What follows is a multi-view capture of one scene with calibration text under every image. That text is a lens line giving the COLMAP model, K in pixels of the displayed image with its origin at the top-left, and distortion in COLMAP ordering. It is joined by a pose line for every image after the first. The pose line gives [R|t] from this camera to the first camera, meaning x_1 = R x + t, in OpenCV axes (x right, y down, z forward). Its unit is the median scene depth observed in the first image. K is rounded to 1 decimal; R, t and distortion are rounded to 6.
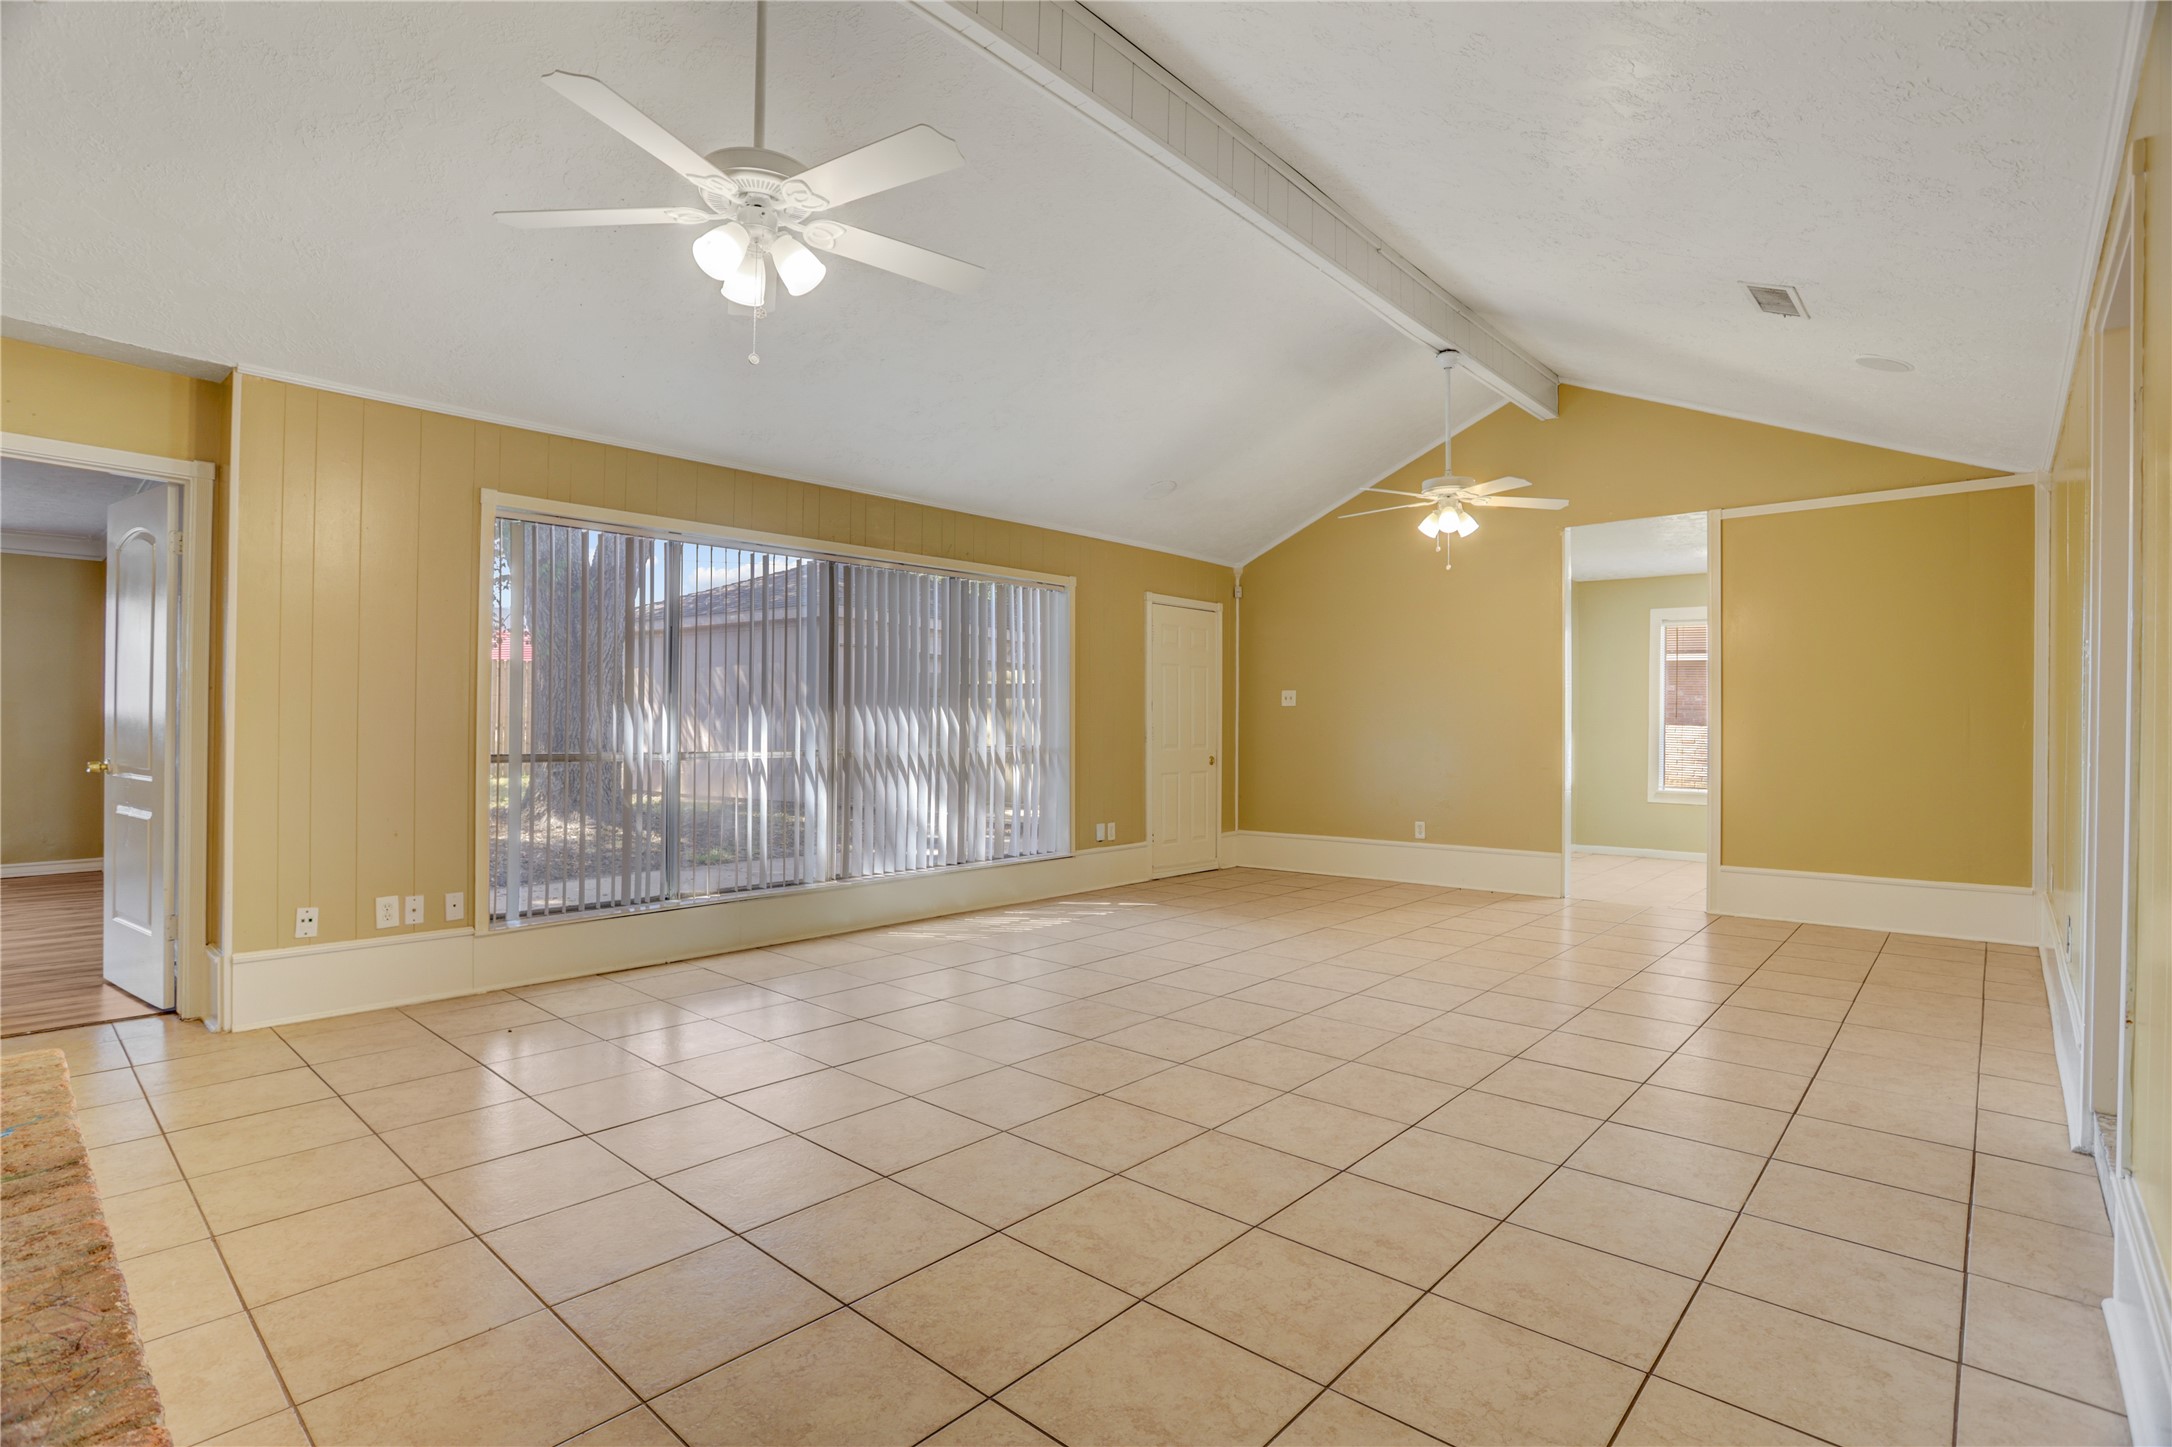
lens RADIAL K [[1052.1, 0, 1087.8], [0, 1052.1, 722.5], [0, 0, 1]] dist [-0.036688, 0.000214]
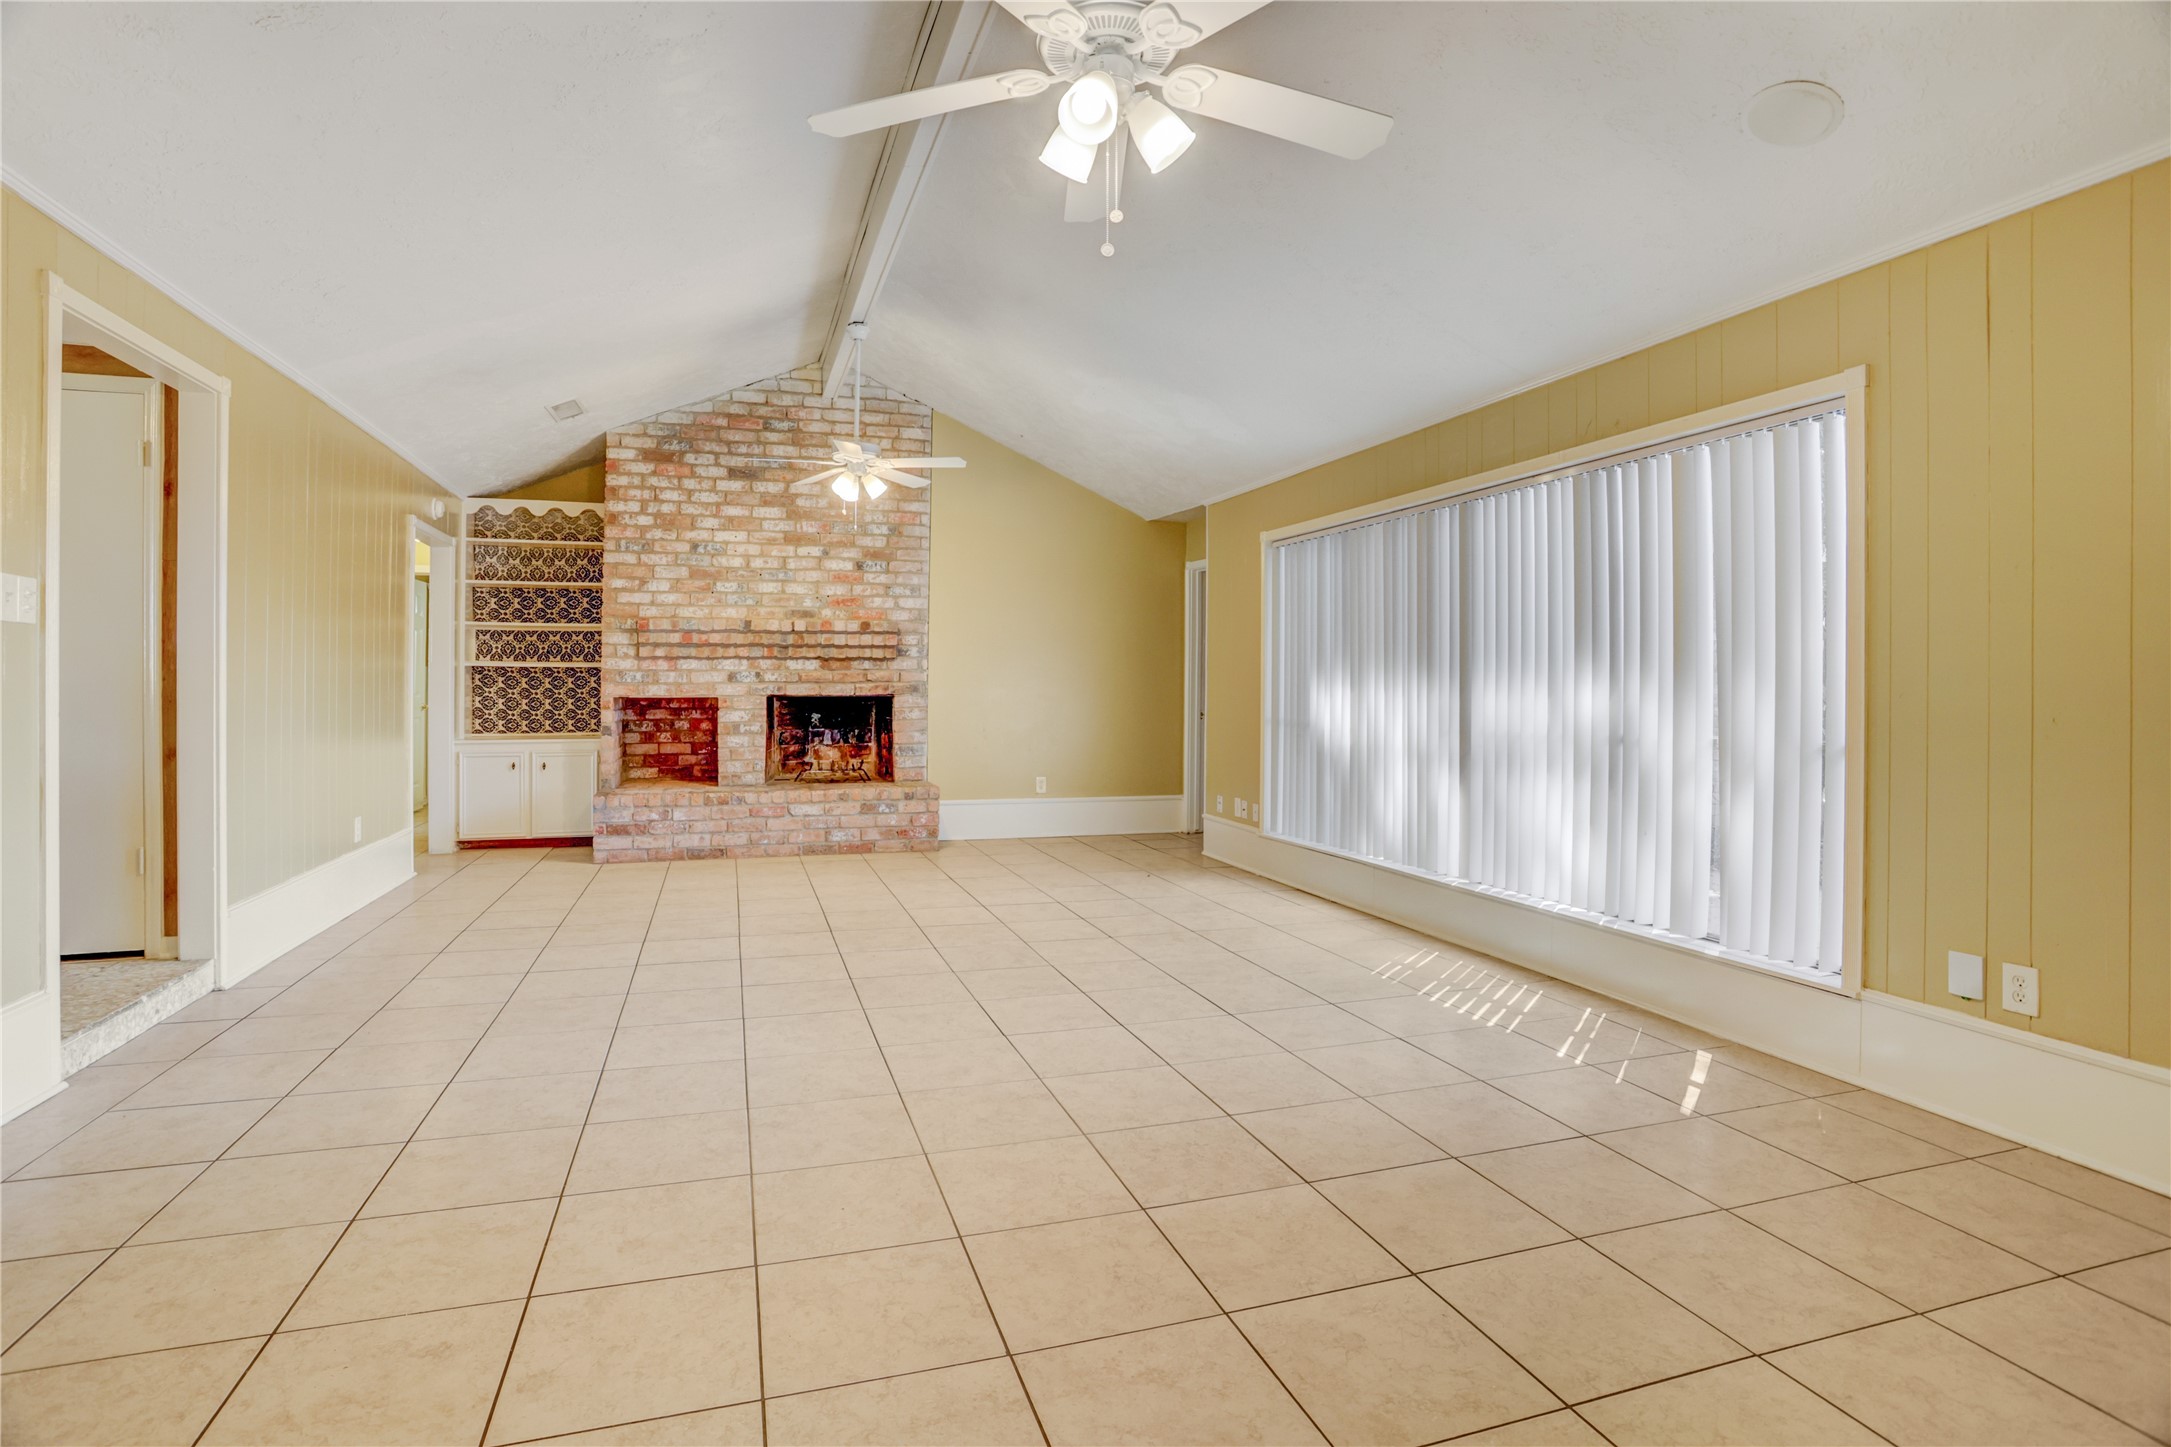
lens RADIAL K [[1051.7, 0, 1084.7], [0, 1051.7, 711.1], [0, 0, 1]] dist [-0.036688, 0.000214]
pose [[-0.494233, -0.001991, -0.869327, 0.603998], [-0.010212, 0.999942, 0.003516, 0.009015], [0.869270, 0.010615, -0.494224, 1.077848]]
